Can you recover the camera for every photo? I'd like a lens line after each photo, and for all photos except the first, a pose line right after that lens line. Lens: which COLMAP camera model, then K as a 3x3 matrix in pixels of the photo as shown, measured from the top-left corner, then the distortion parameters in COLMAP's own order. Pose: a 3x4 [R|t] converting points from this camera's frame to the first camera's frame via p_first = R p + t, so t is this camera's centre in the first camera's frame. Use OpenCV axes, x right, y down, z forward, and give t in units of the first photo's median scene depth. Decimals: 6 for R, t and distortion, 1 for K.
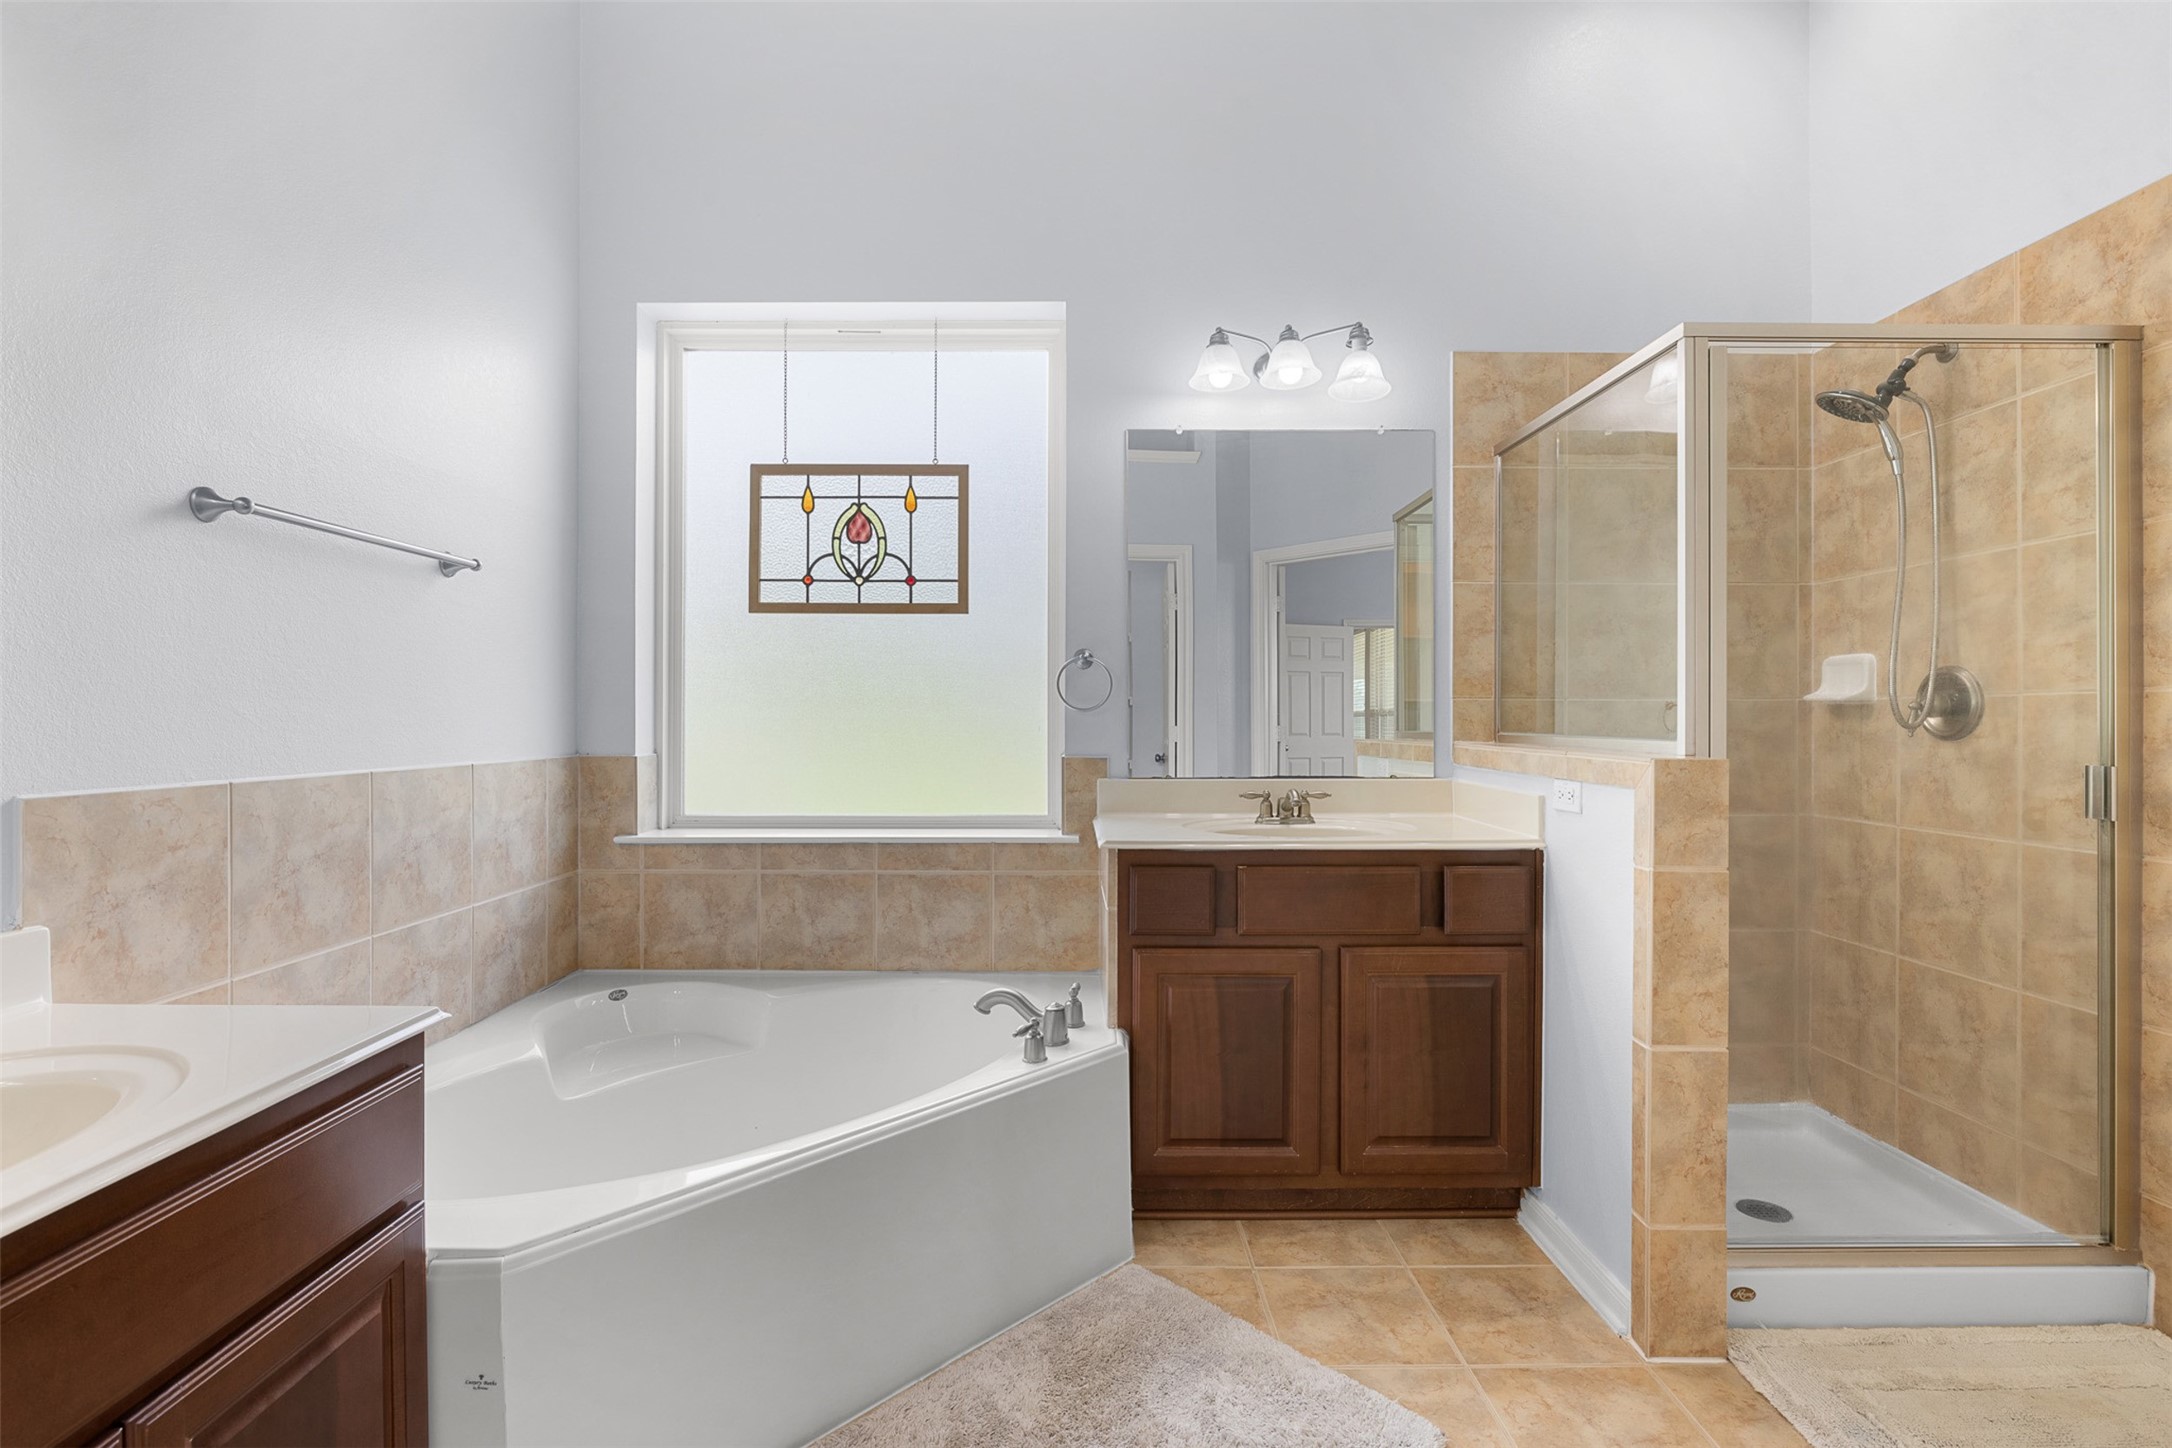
lens RADIAL K [[992.5, 0, 1081.6], [0, 992.5, 719.7], [0, 0, 1]] dist [-0.012877, 0.000687]
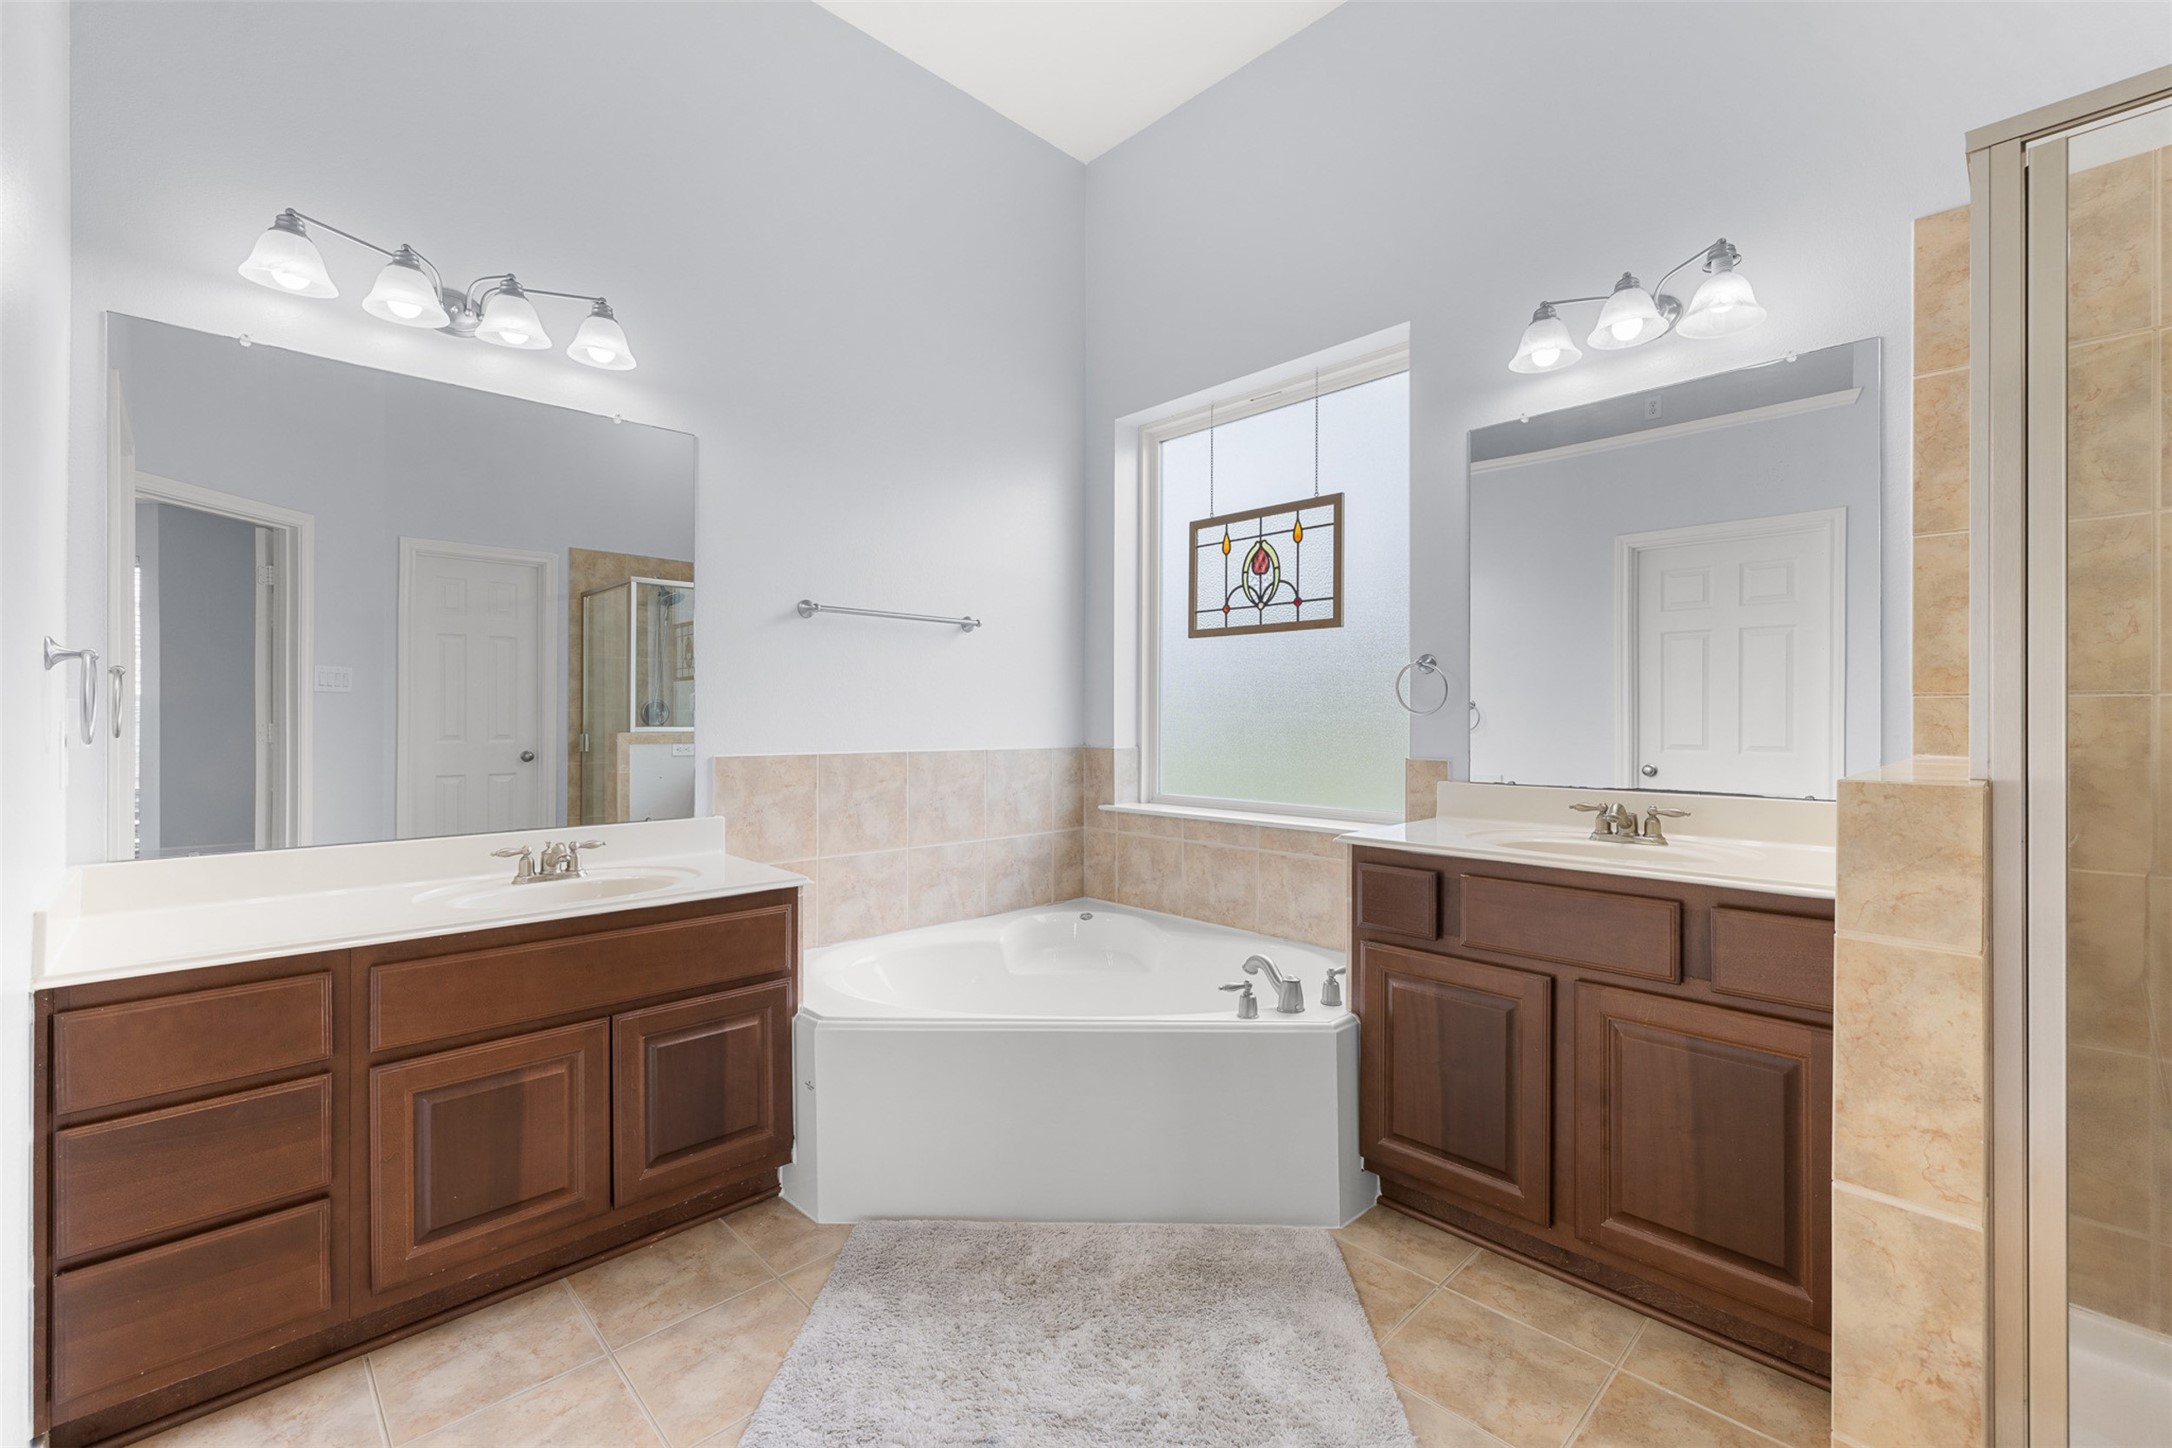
lens RADIAL K [[909.1, 0, 1083.5], [0, 909.1, 720.7], [0, 0, 1]] dist [0.001401, 0.000146]
pose [[0.687680, 0.002173, -0.726011, 0.463524], [-0.003348, 0.999994, -0.000178, -0.001091], [0.726006, 0.002553, 0.687683, 0.100428]]
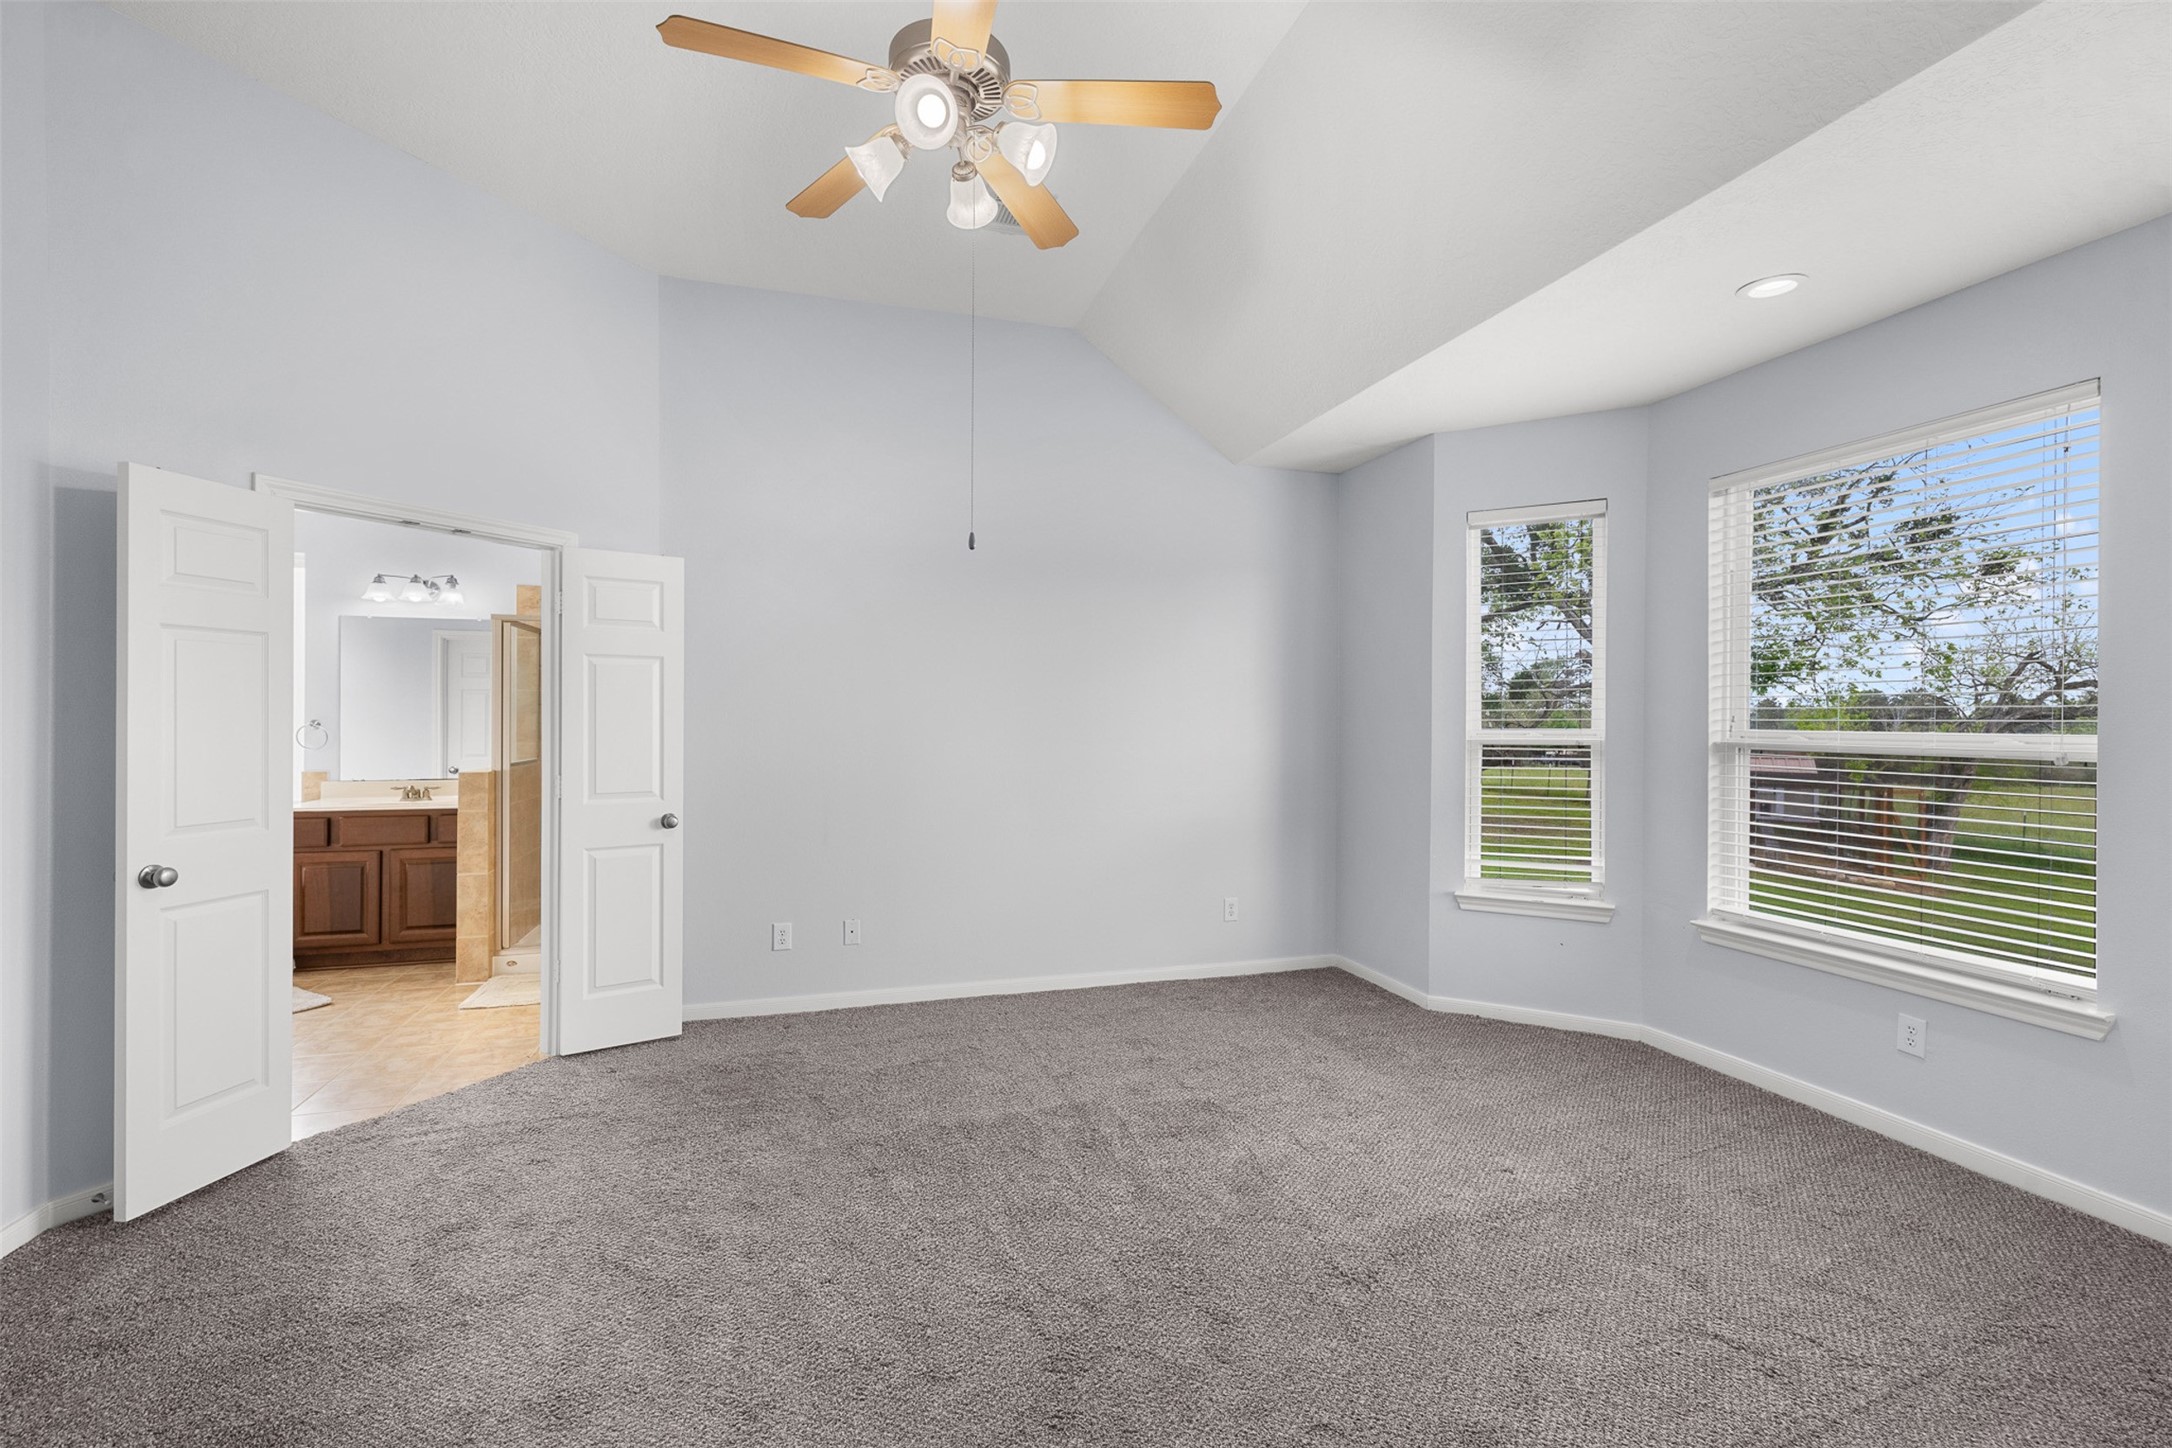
lens RADIAL K [[909.1, 0, 1074.8], [0, 909.1, 717.6], [0, 0, 1]] dist [0.001401, 0.000146]
pose [[0.956914, 0.003450, 0.290351, 1.030066], [-0.003061, 0.999994, -0.001795, -0.081462], [-0.290355, 0.000829, 0.956919, -1.372135]]
